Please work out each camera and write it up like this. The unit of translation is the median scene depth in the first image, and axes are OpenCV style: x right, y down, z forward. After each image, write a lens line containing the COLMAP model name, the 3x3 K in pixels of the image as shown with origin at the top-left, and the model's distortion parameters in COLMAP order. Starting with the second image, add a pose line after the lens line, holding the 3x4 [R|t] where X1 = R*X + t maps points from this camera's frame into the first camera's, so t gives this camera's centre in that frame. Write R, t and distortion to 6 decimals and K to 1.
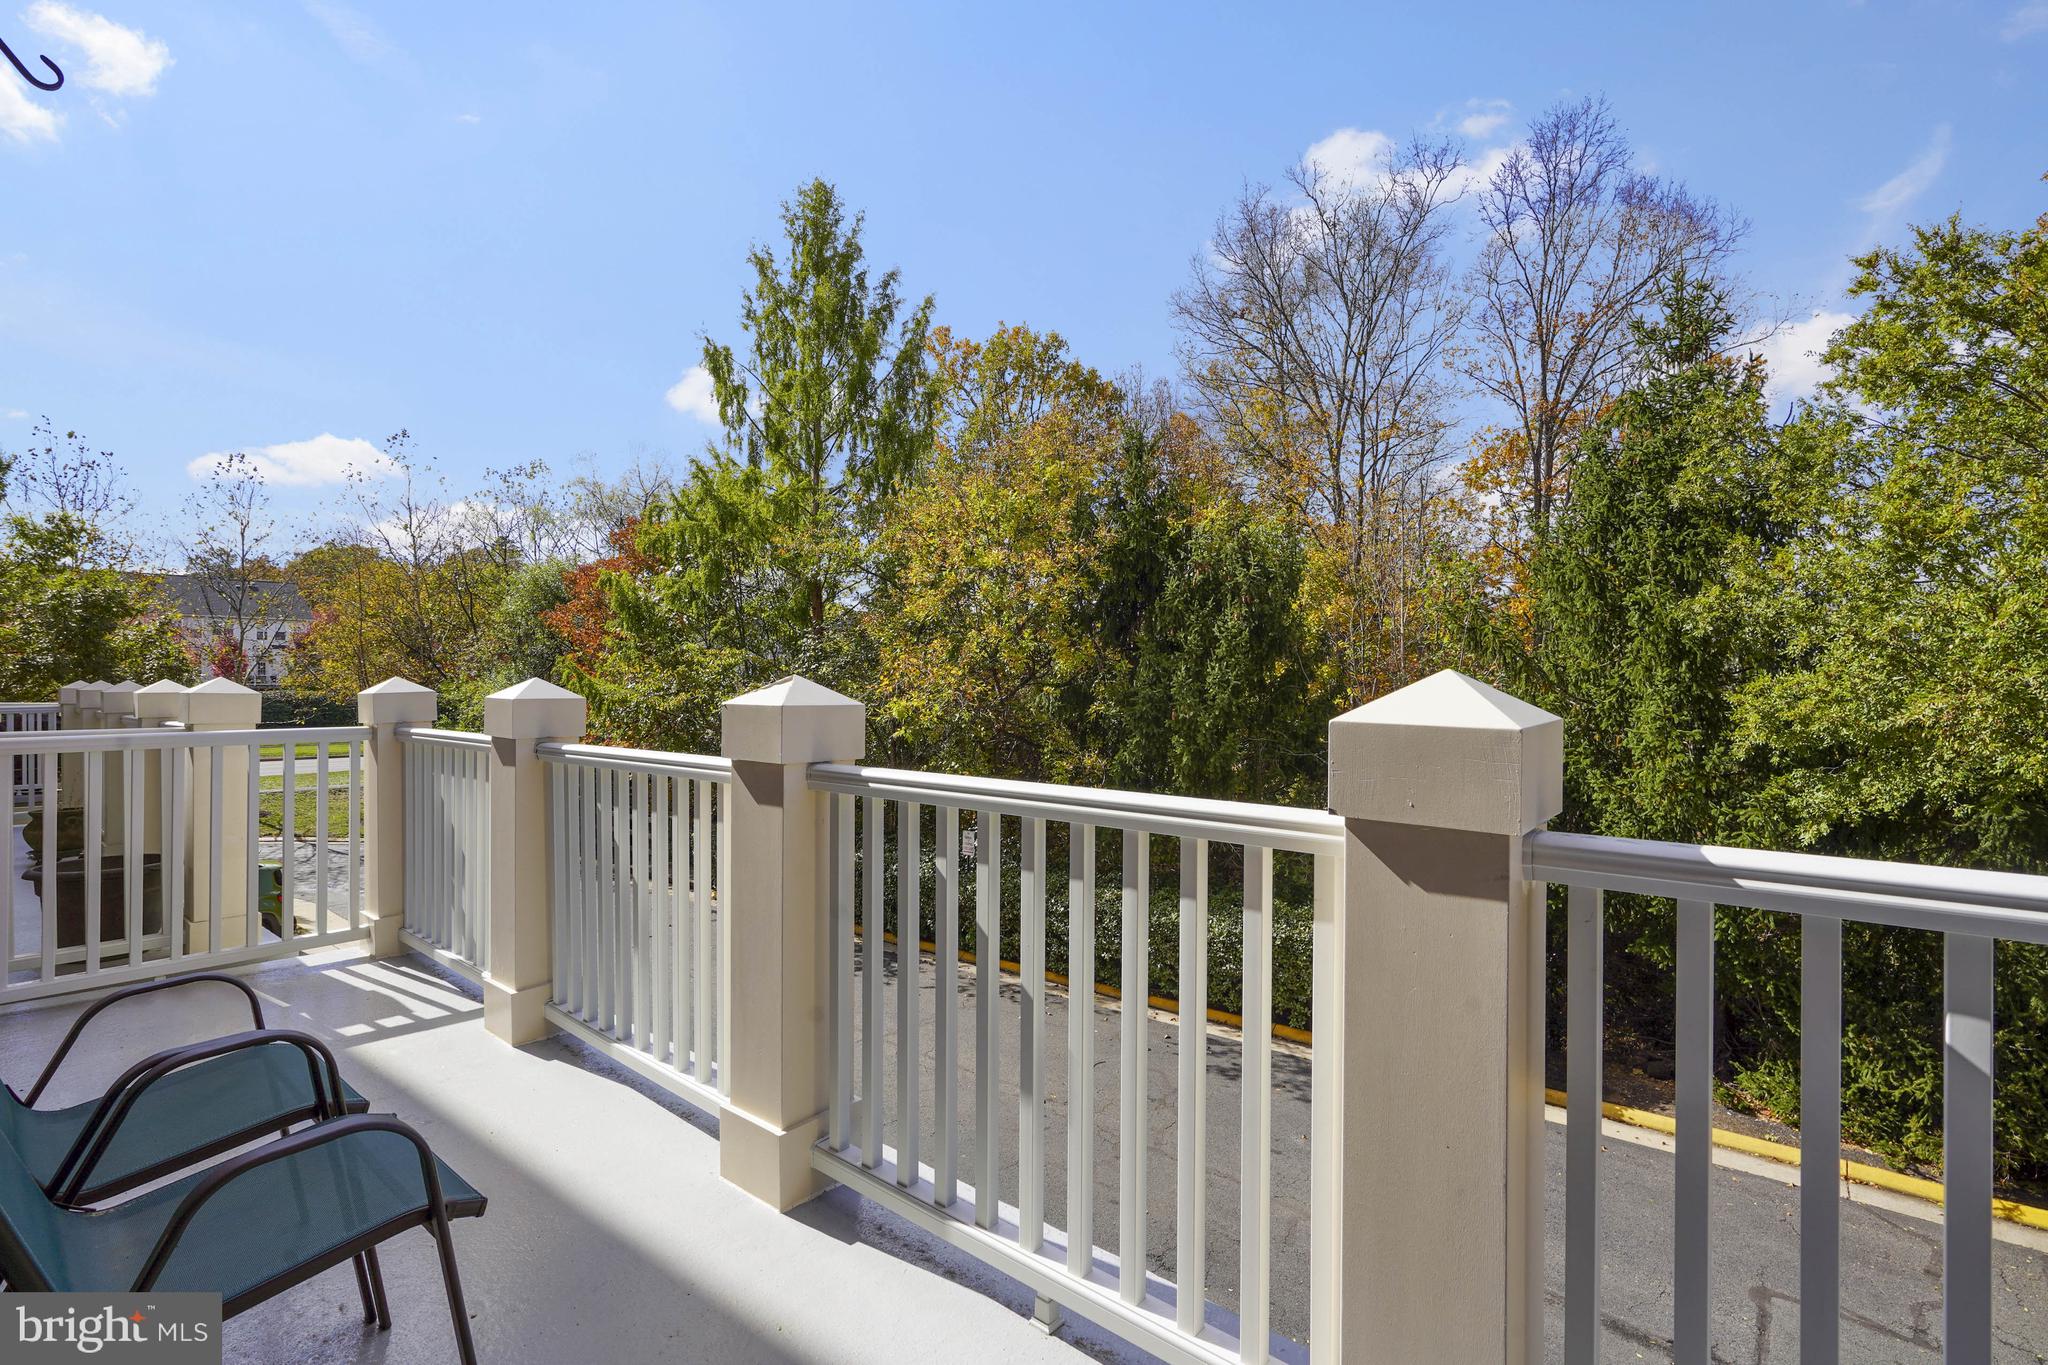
lens RADIAL K [[947.5, 0, 1024.0], [0, 947.5, 682.5], [0, 0, 1]] dist [-0.003506, 0.000394]
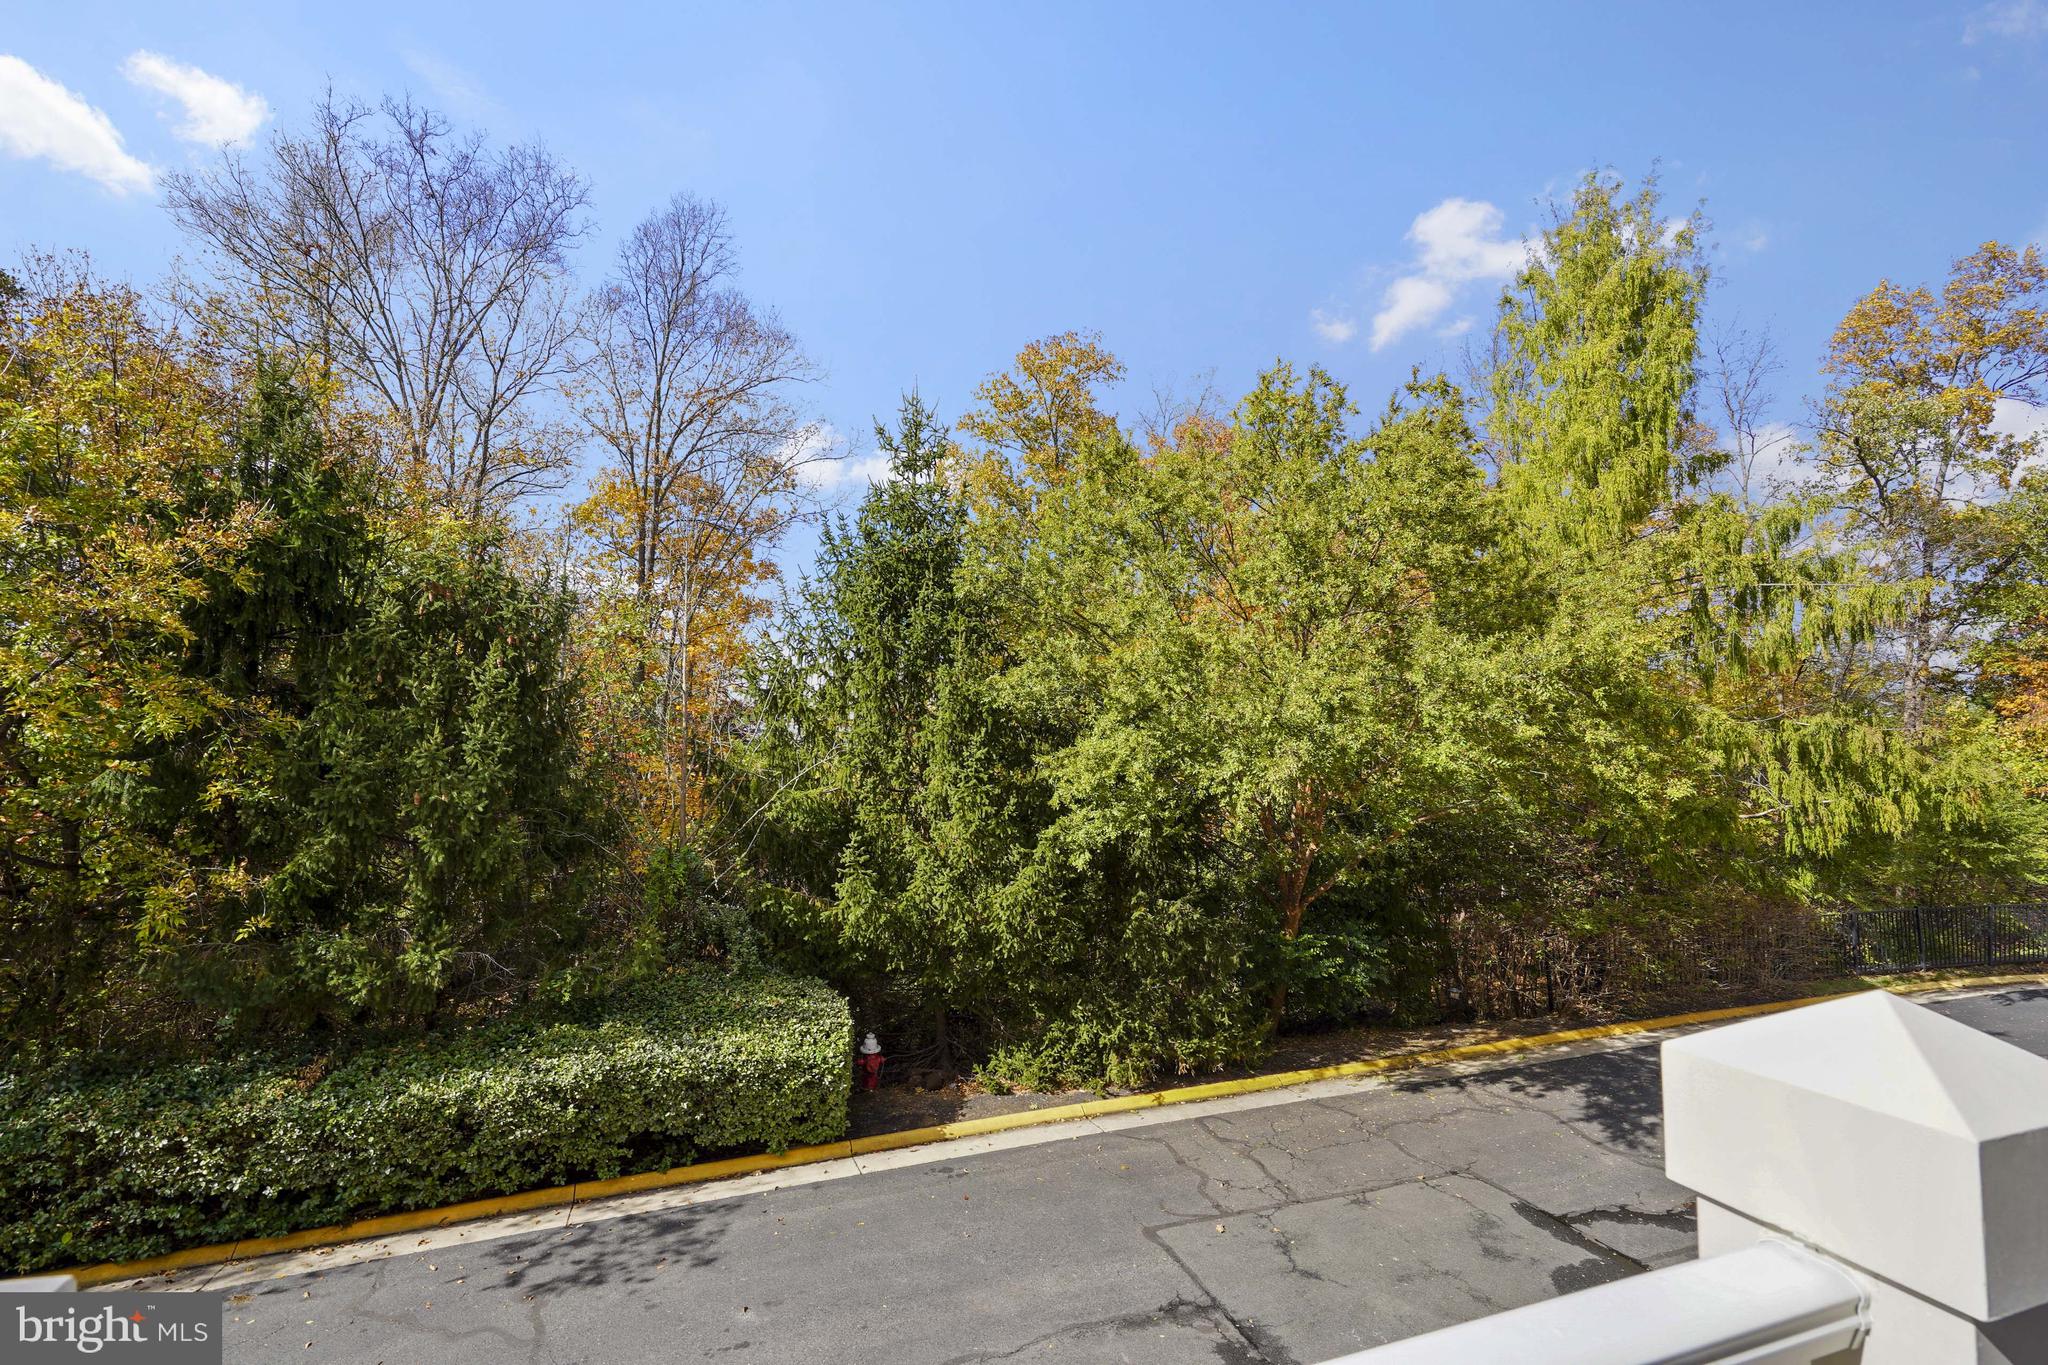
lens RADIAL K [[947.5, 0, 1024.0], [0, 947.5, 682.5], [0, 0, 1]] dist [-0.003506, 0.000394]
pose [[0.488064, 0.043983, 0.871699, -0.239745], [0.000825, 0.998706, -0.050853, -0.014238], [-0.872808, 0.025538, 0.487396, 0.263468]]
